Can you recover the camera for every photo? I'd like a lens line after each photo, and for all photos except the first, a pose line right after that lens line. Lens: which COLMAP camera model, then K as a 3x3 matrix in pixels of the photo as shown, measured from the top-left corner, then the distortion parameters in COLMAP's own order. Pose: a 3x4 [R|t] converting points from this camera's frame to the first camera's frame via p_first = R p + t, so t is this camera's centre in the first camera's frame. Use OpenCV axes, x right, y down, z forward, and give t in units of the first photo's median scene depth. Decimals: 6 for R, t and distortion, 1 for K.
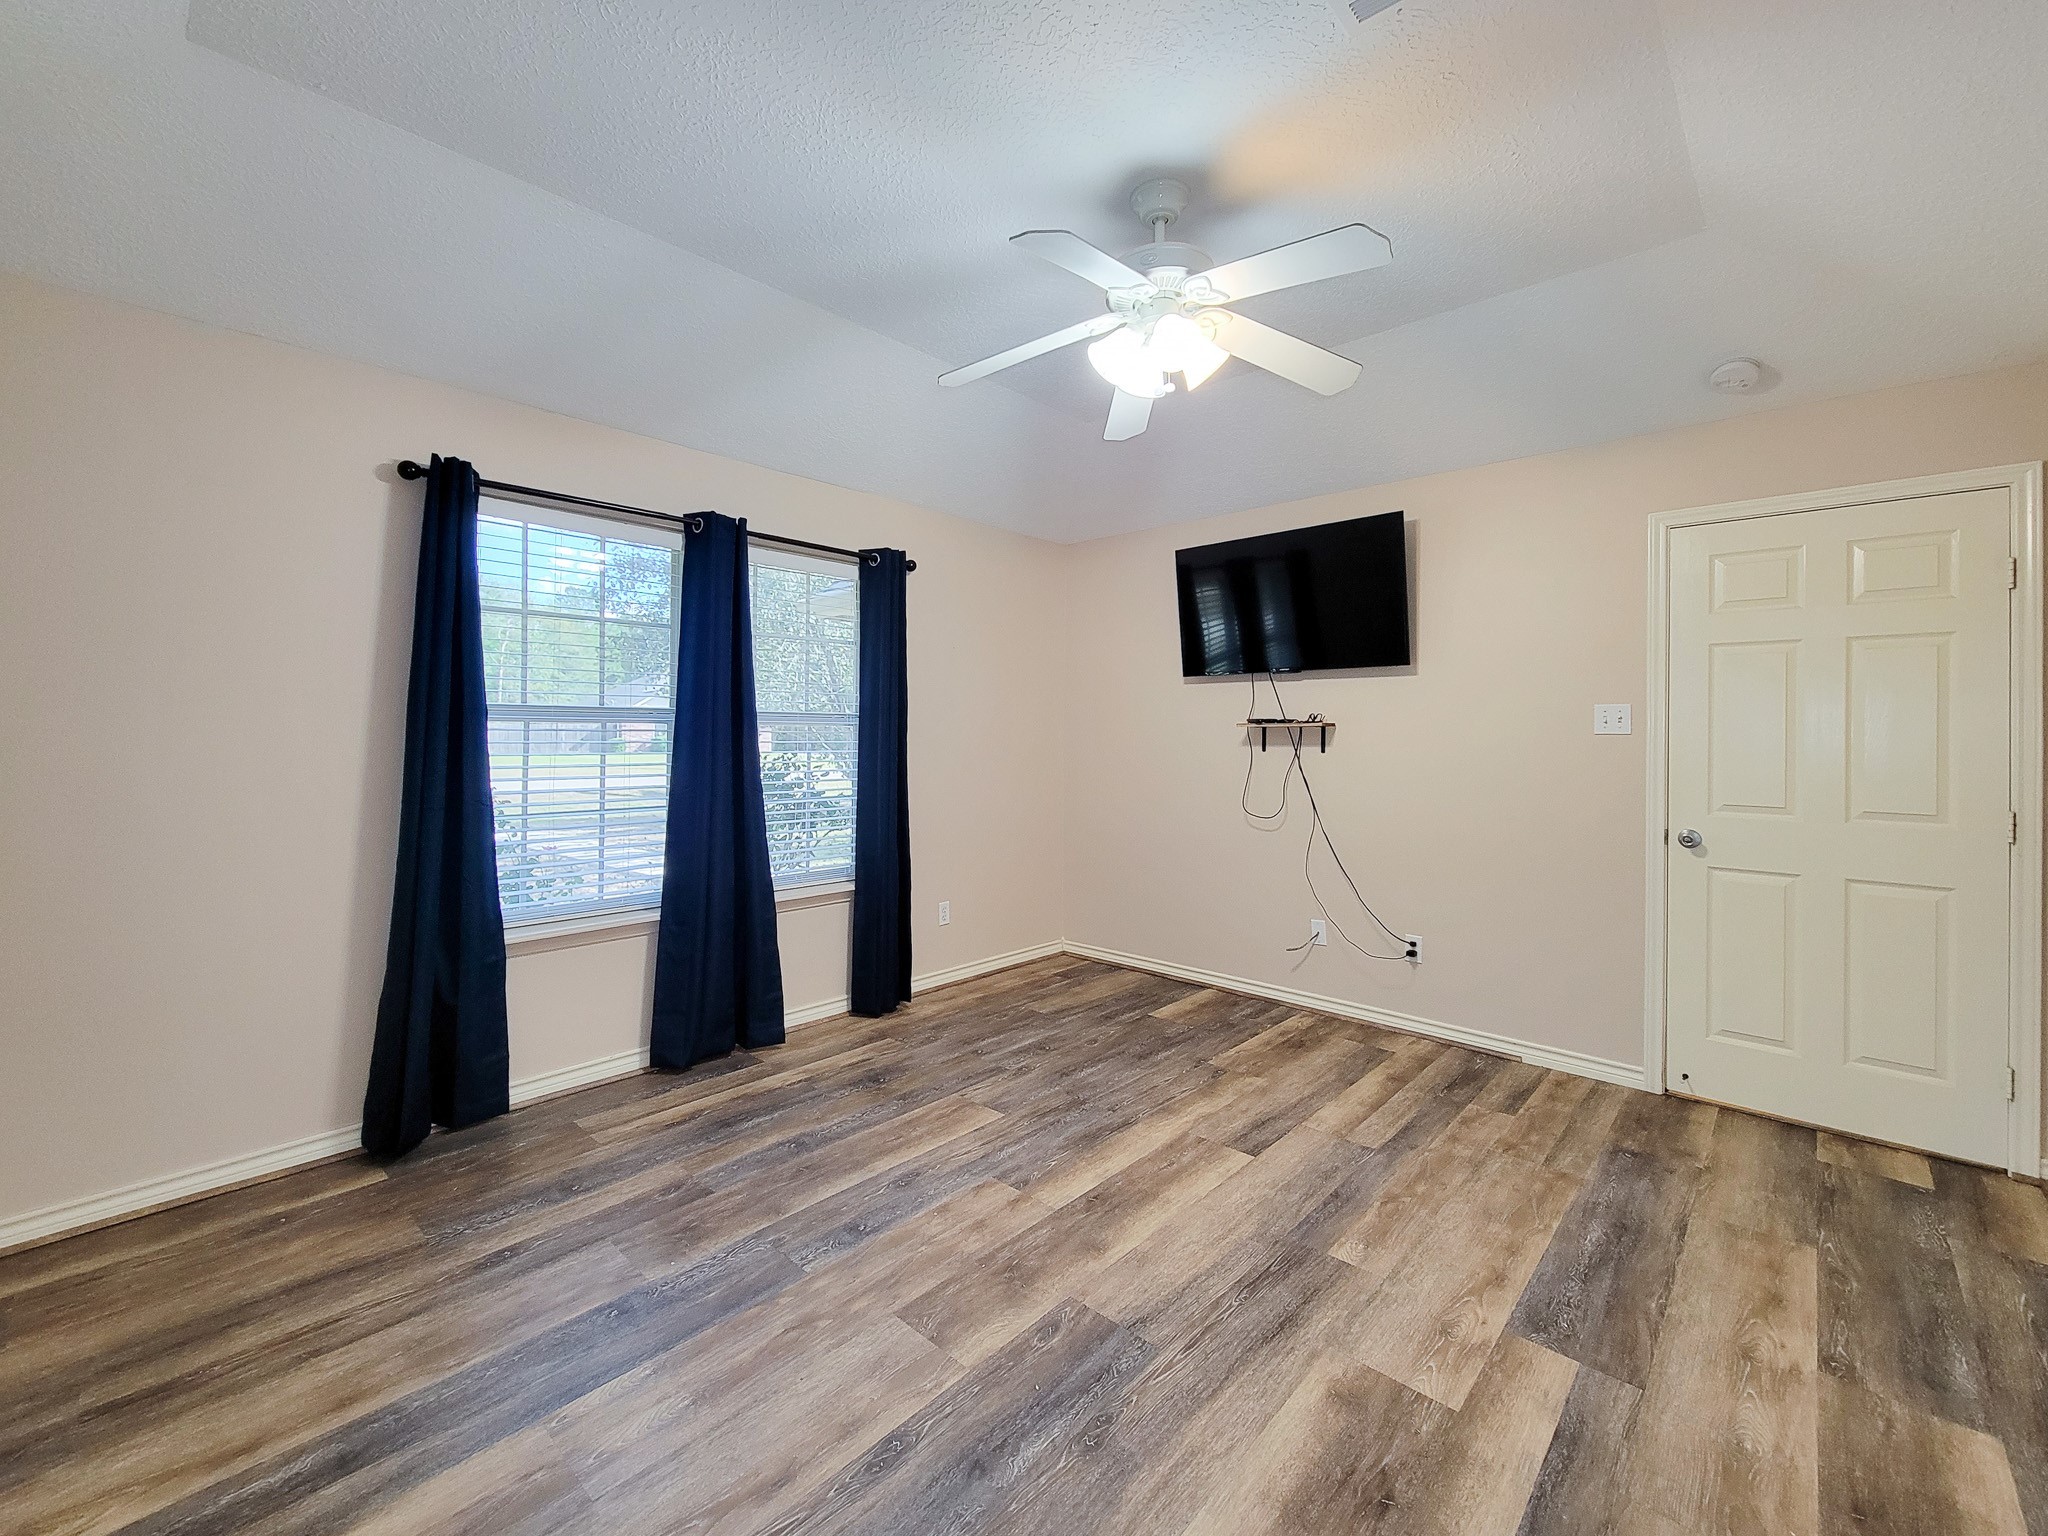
lens RADIAL K [[841.4, 0, 1026.7], [0, 841.4, 752.9], [0, 0, 1]] dist [0.001572, -0.003497]
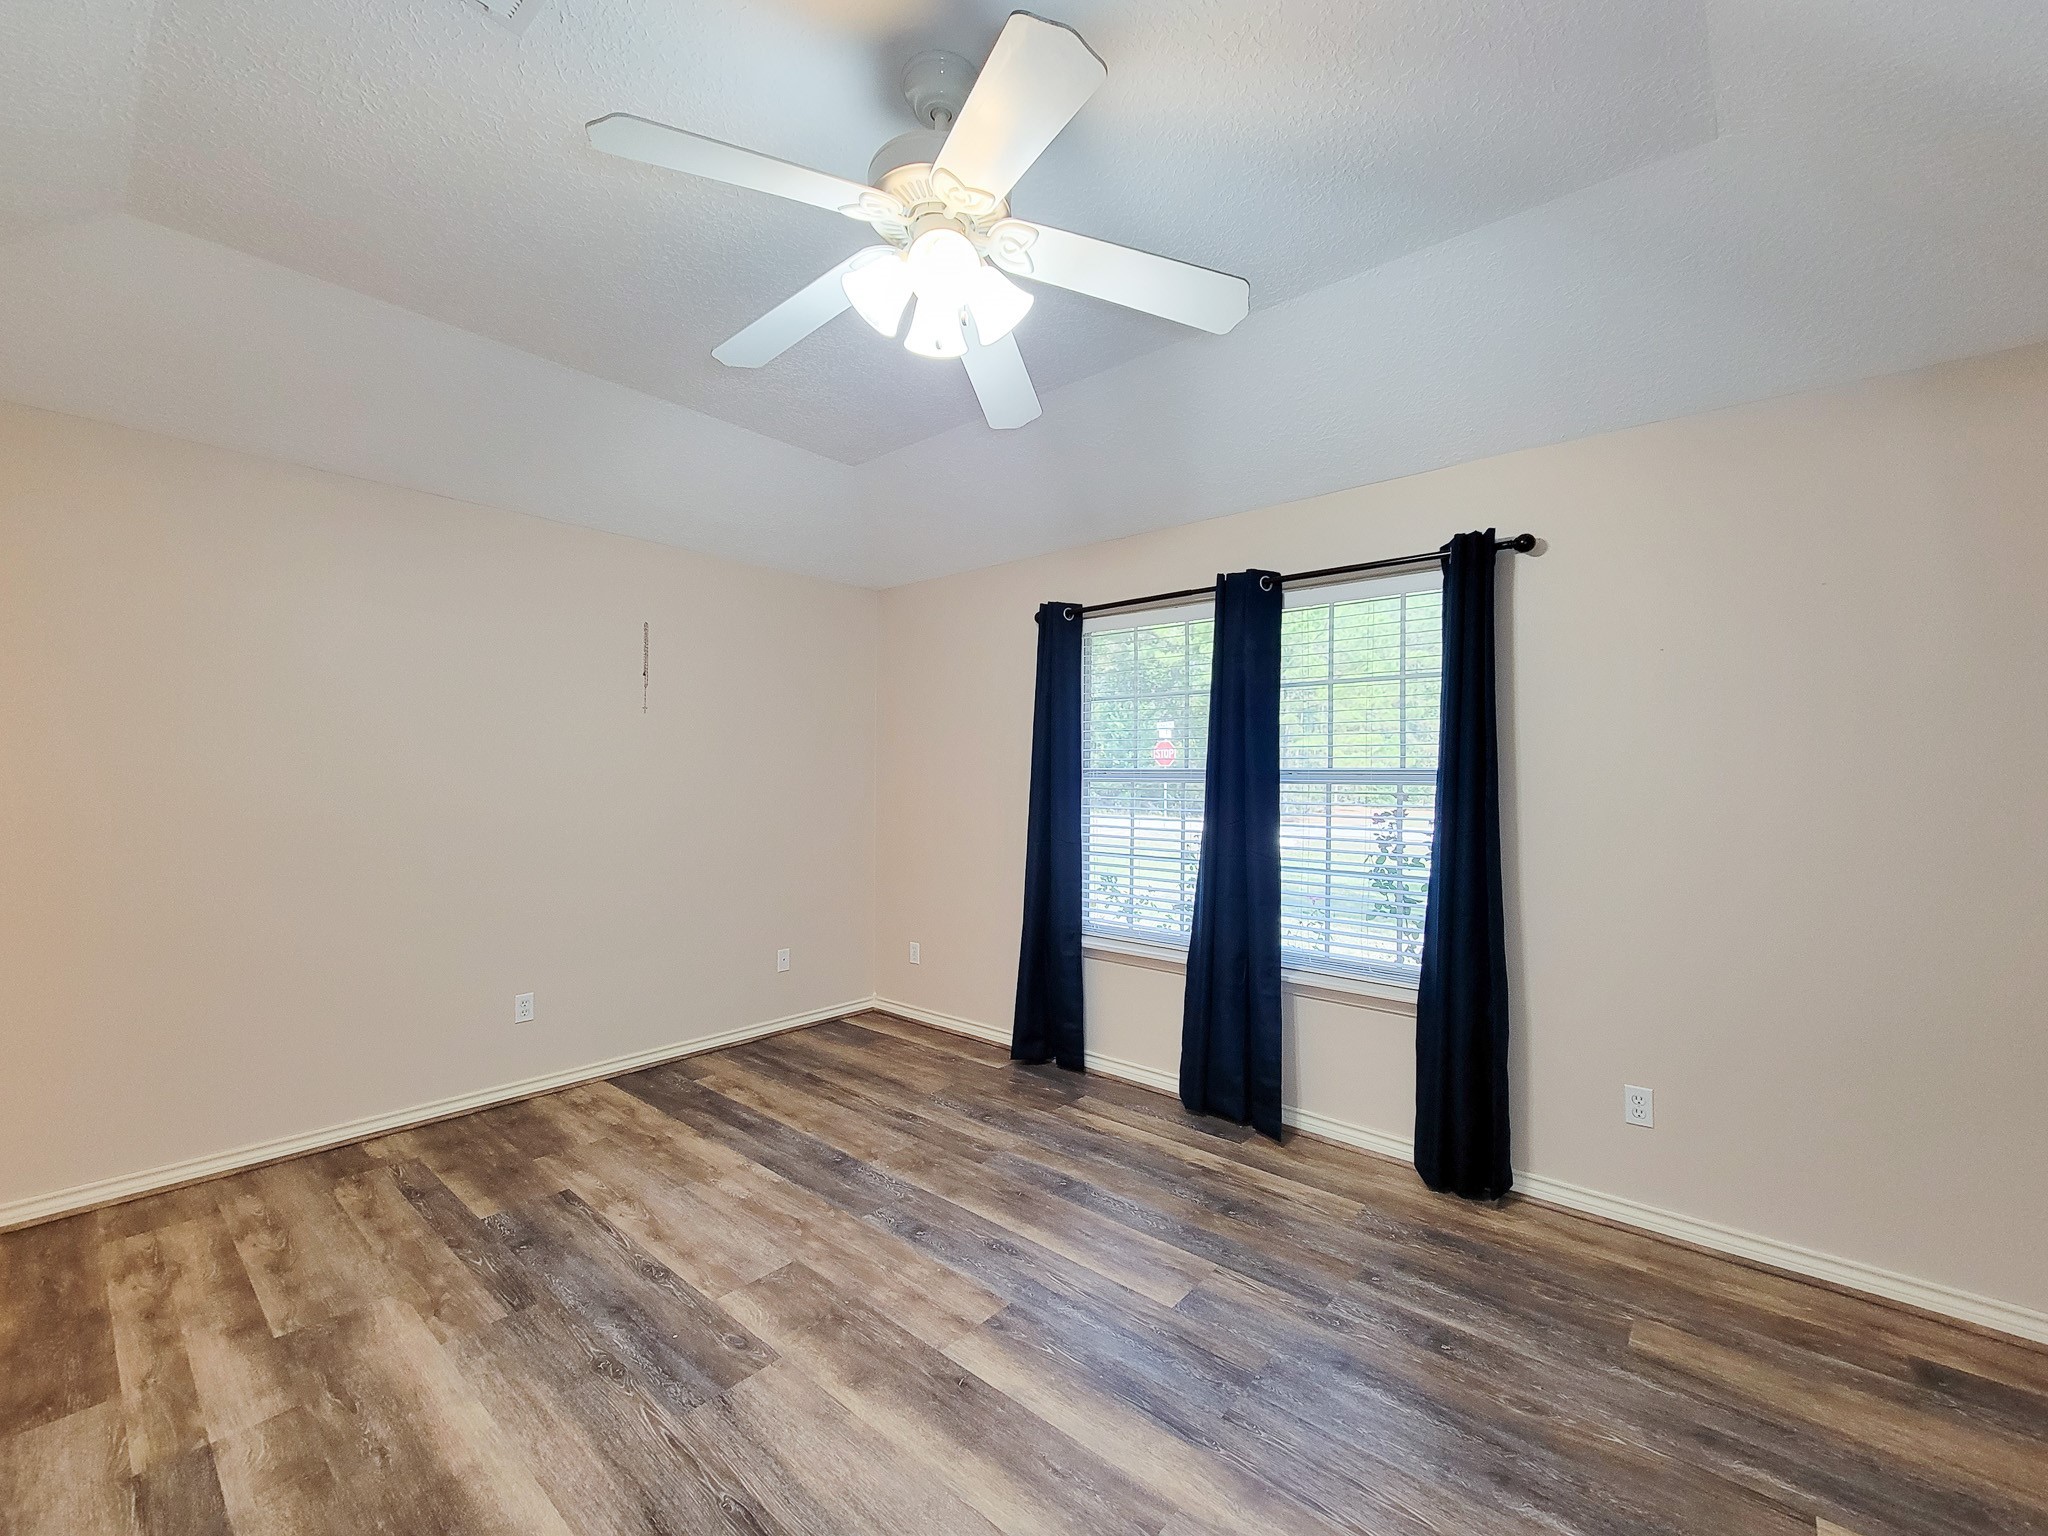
lens RADIAL K [[845.1, 0, 1024.0], [0, 845.1, 768.0], [0, 0, 1]] dist [0.000944, -0.003698]
pose [[0.041700, -0.016669, -0.998991, 0.783519], [-0.033372, 0.999280, -0.018067, -0.031723], [0.998573, 0.034092, 0.041114, 0.889555]]
